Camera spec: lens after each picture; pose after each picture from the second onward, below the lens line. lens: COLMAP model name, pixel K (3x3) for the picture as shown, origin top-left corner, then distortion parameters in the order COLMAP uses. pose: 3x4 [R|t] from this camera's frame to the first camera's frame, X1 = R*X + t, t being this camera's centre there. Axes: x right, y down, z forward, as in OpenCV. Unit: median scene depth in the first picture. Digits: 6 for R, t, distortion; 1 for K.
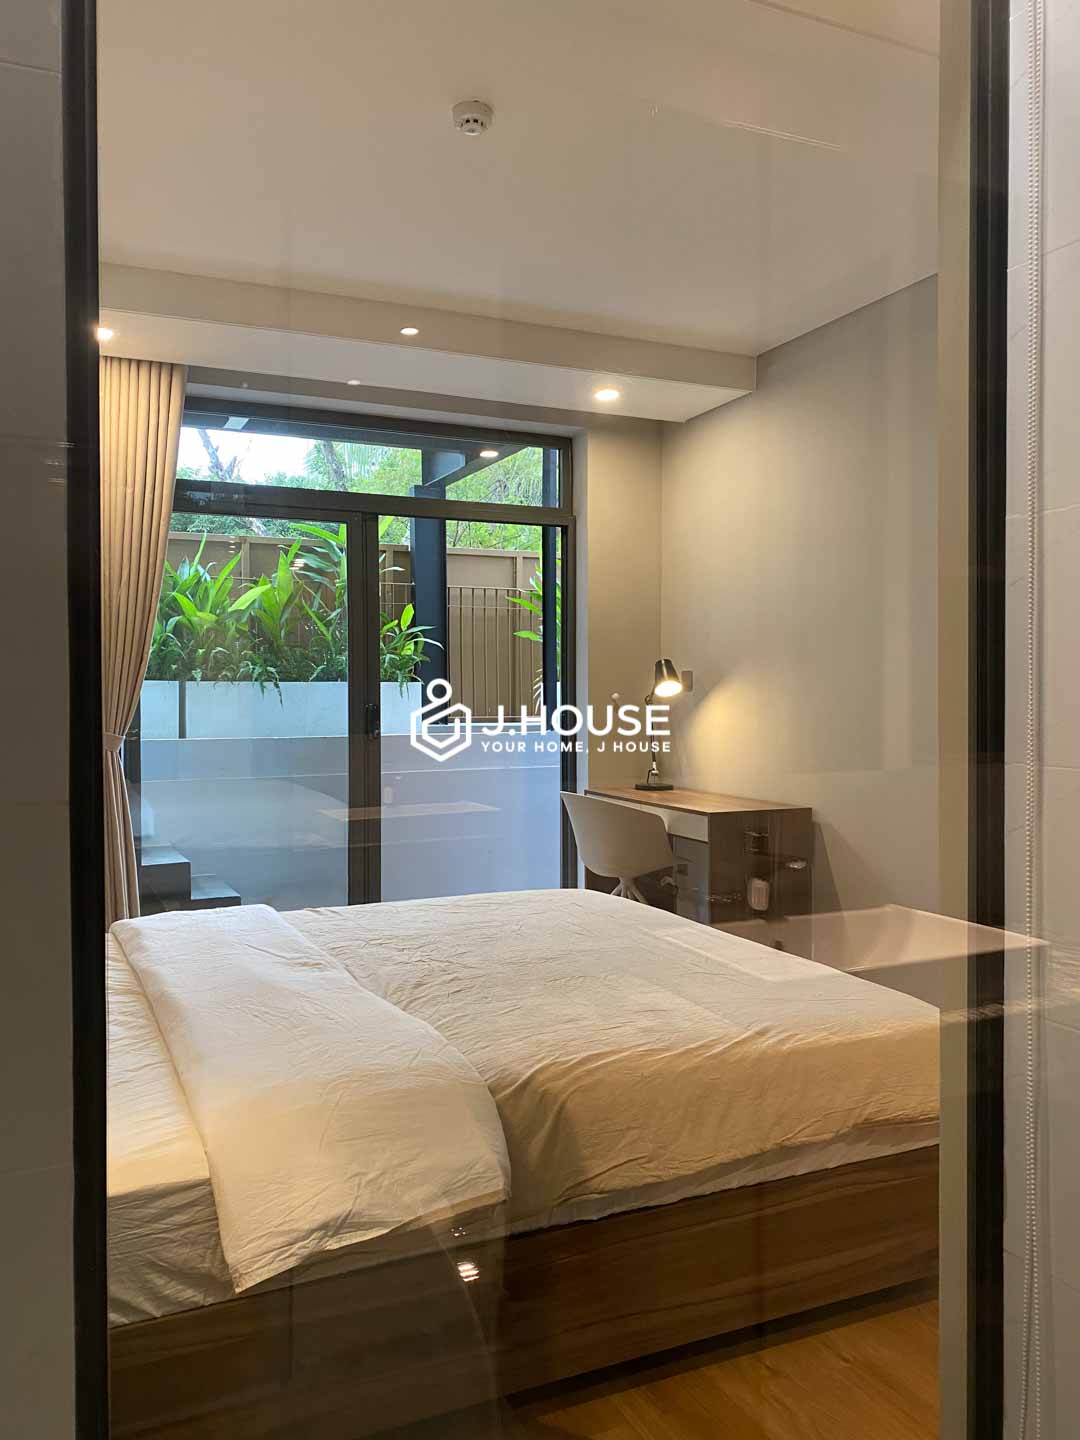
lens RADIAL K [[1100.5, 0, 513.6], [0, 1100.5, 698.9], [0, 0, 1]] dist [0.048272, -0.062937]
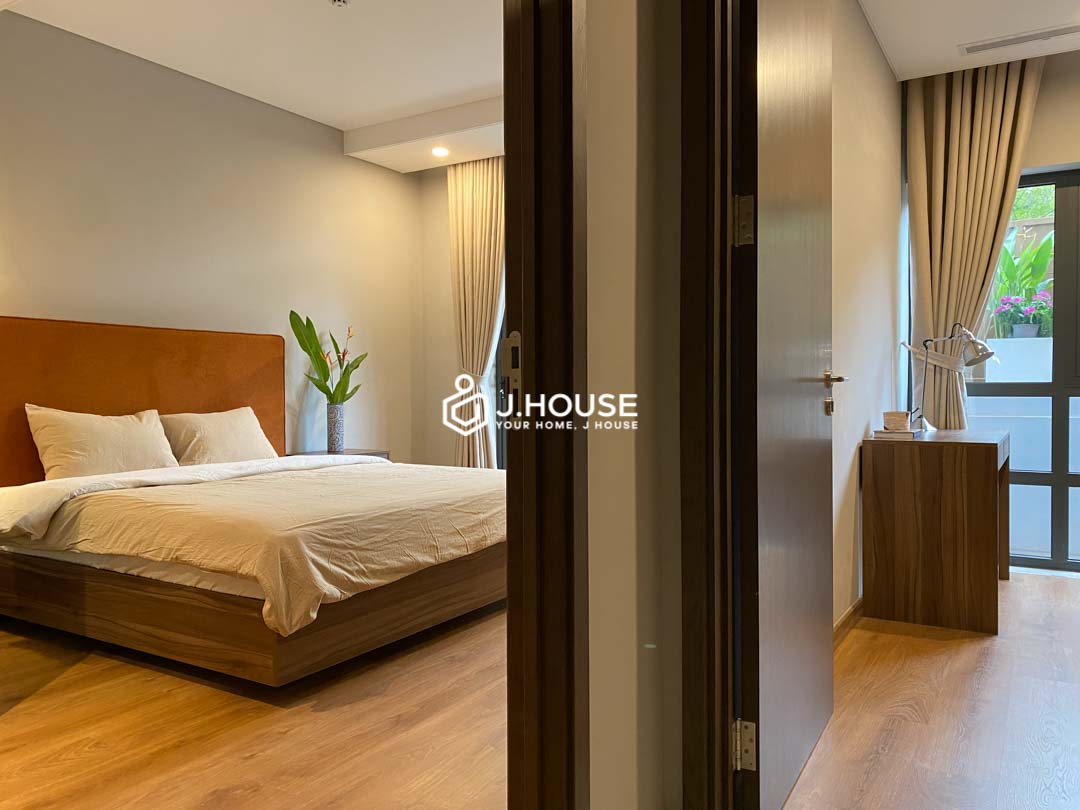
lens RADIAL K [[825.4, 0, 546.9], [0, 825.4, 395.1], [0, 0, 1]] dist [0.048272, -0.062937]
pose [[0.575882, 0.013092, -0.817428, 1.735274], [-0.006786, 0.999914, 0.011234, 0.109164], [0.817504, -0.000923, 0.575922, 0.736428]]
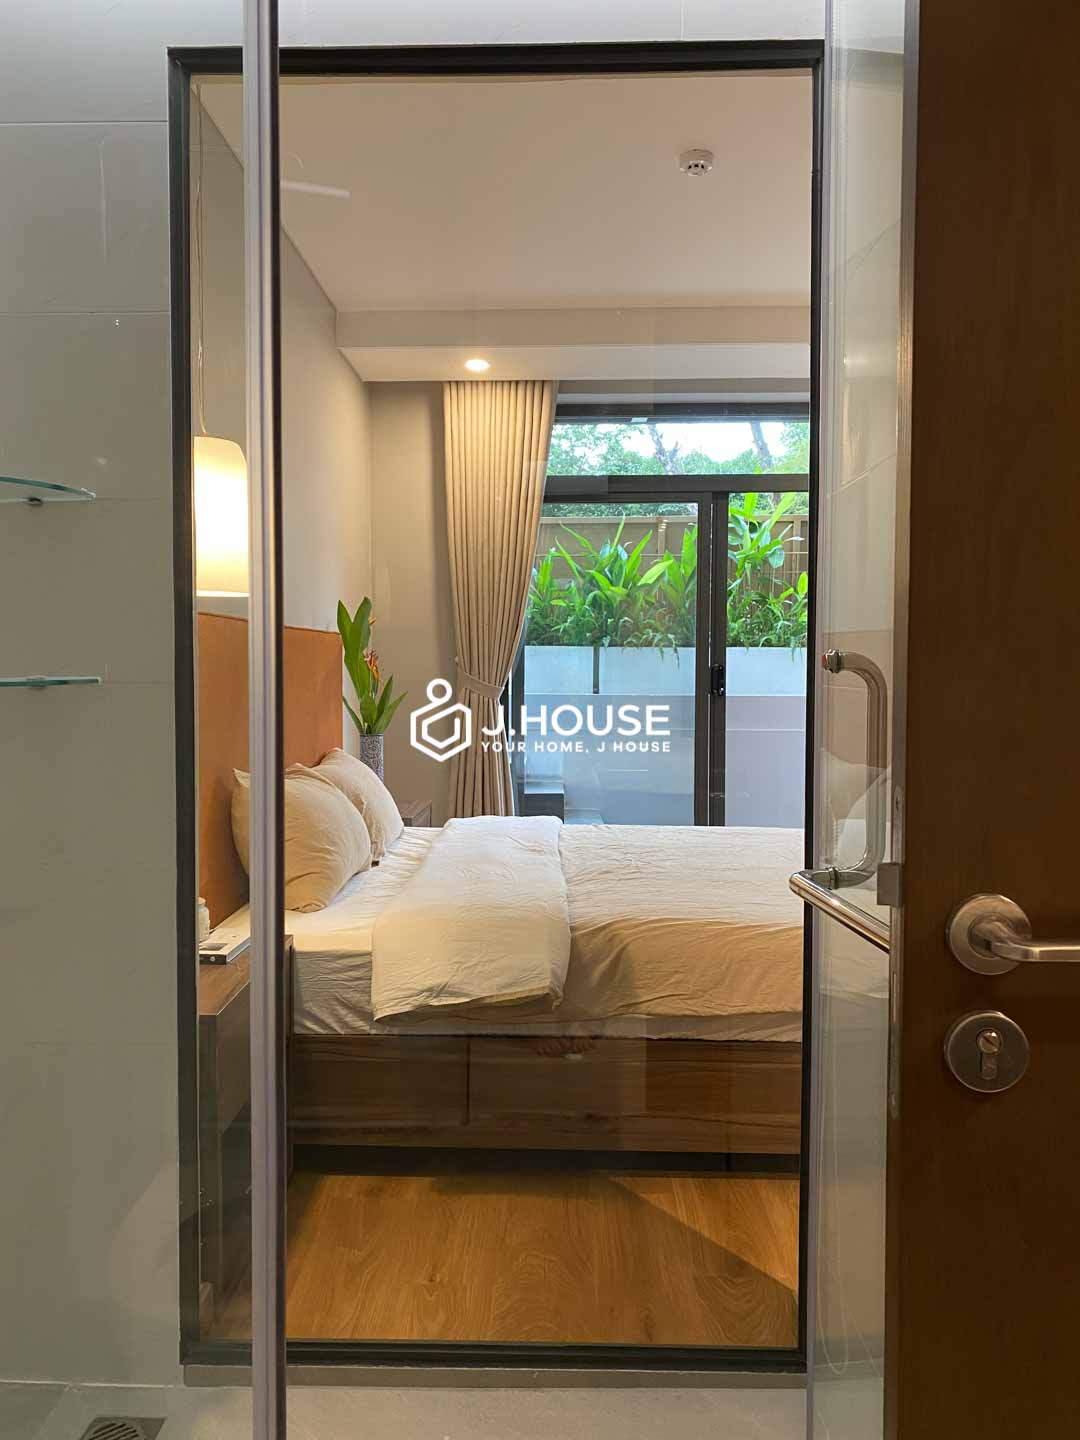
lens RADIAL K [[1100.5, 0, 524.3], [0, 1100.5, 701.8], [0, 0, 1]] dist [0.048272, -0.062937]
pose [[0.899946, 0.021895, -0.435452, 0.465800], [-0.010174, 0.999521, 0.029230, 0.029085], [0.435883, -0.021875, 0.899737, -0.229141]]
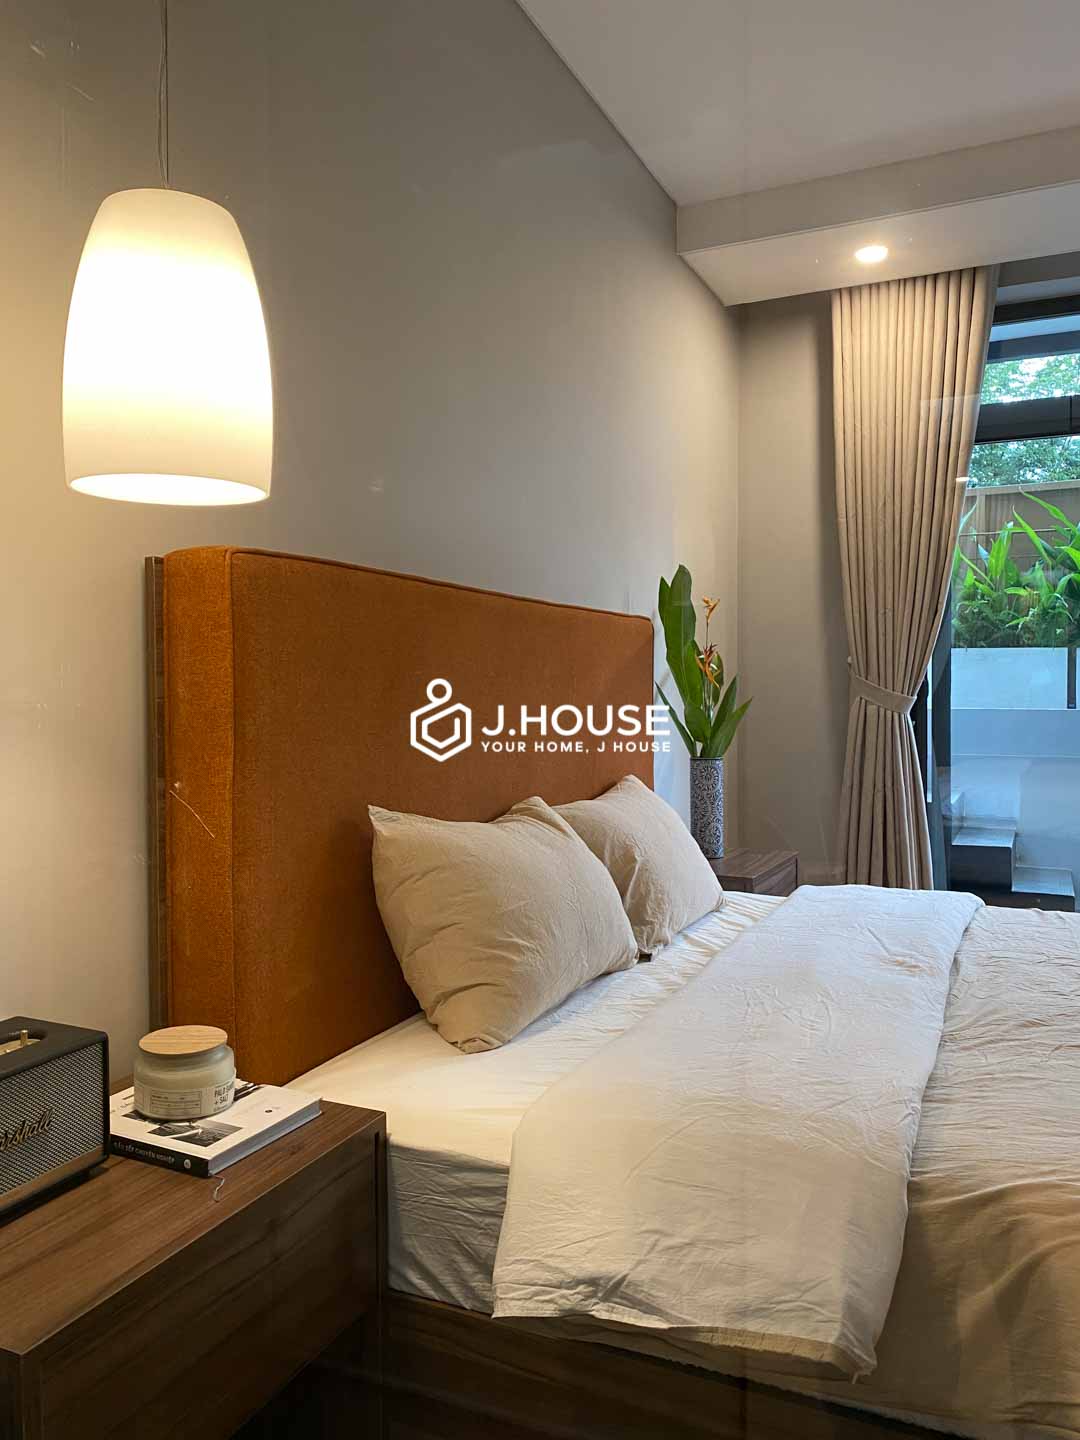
lens RADIAL K [[1100.5, 0, 530.6], [0, 1100.5, 697.0], [0, 0, 1]] dist [0.048272, -0.062937]
pose [[0.654383, 0.007737, -0.756124, 0.279757], [-0.004523, 0.999970, 0.006318, 0.065101], [0.756150, -0.000715, 0.654398, 0.382713]]
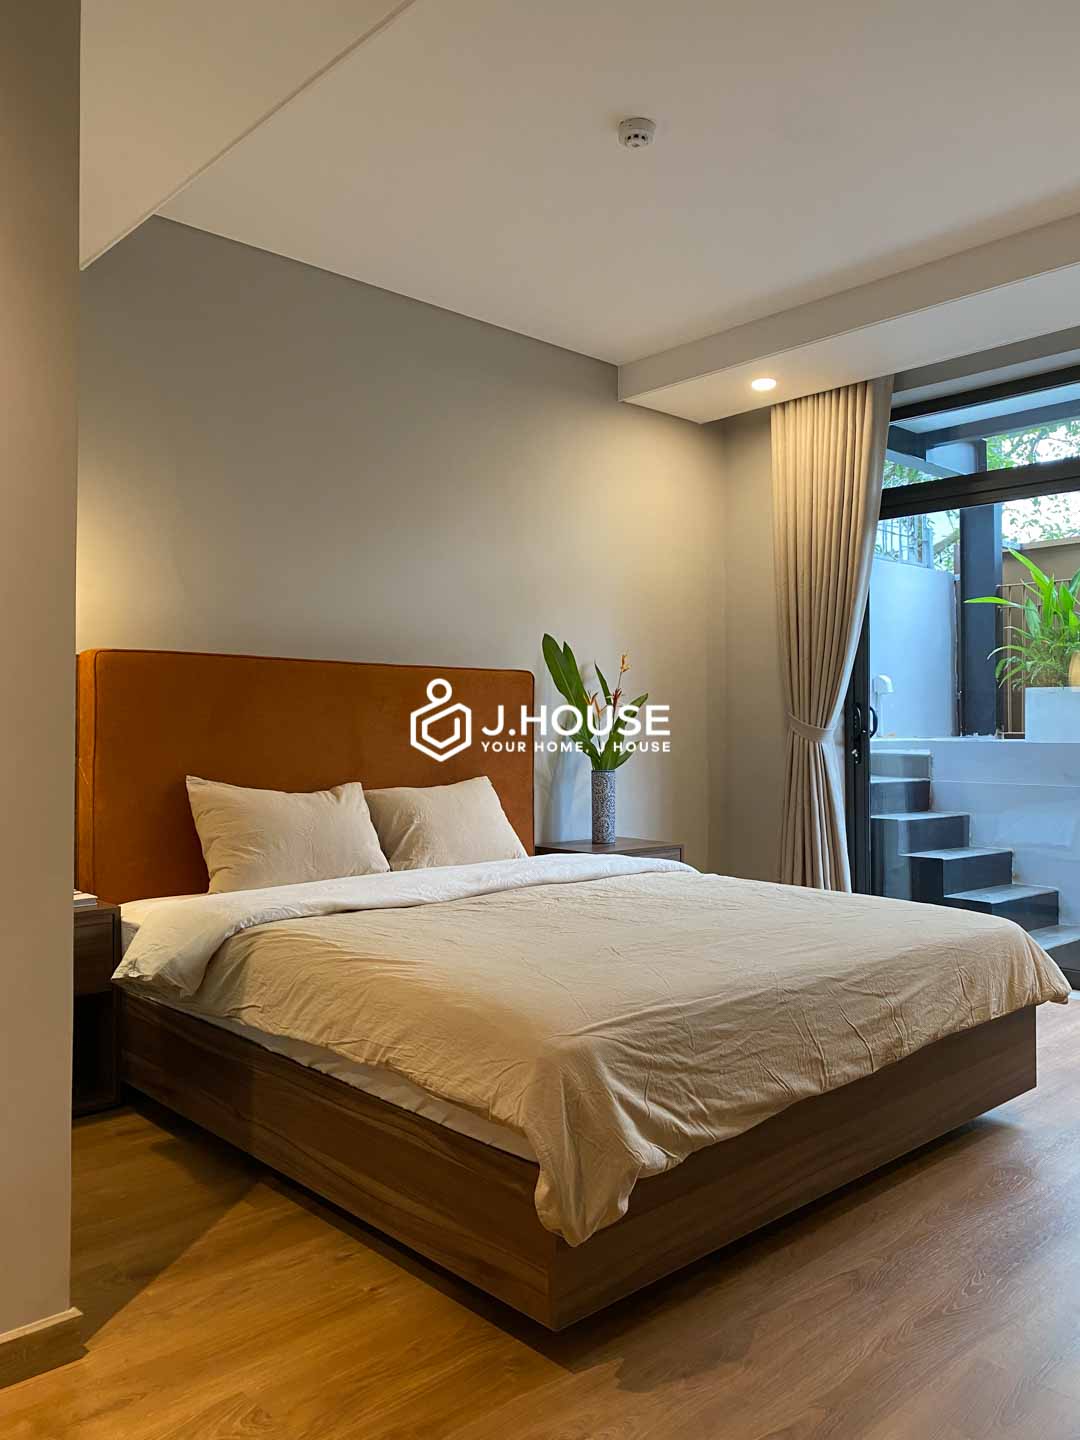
lens RADIAL K [[1100.5, 0, 545.1], [0, 1100.5, 706.6], [0, 0, 1]] dist [0.048272, -0.062937]
pose [[0.334854, -0.009892, -0.942218, 1.341215], [-0.011975, 0.999819, -0.014752, 0.069113], [0.942194, 0.016222, 0.334675, 0.804637]]
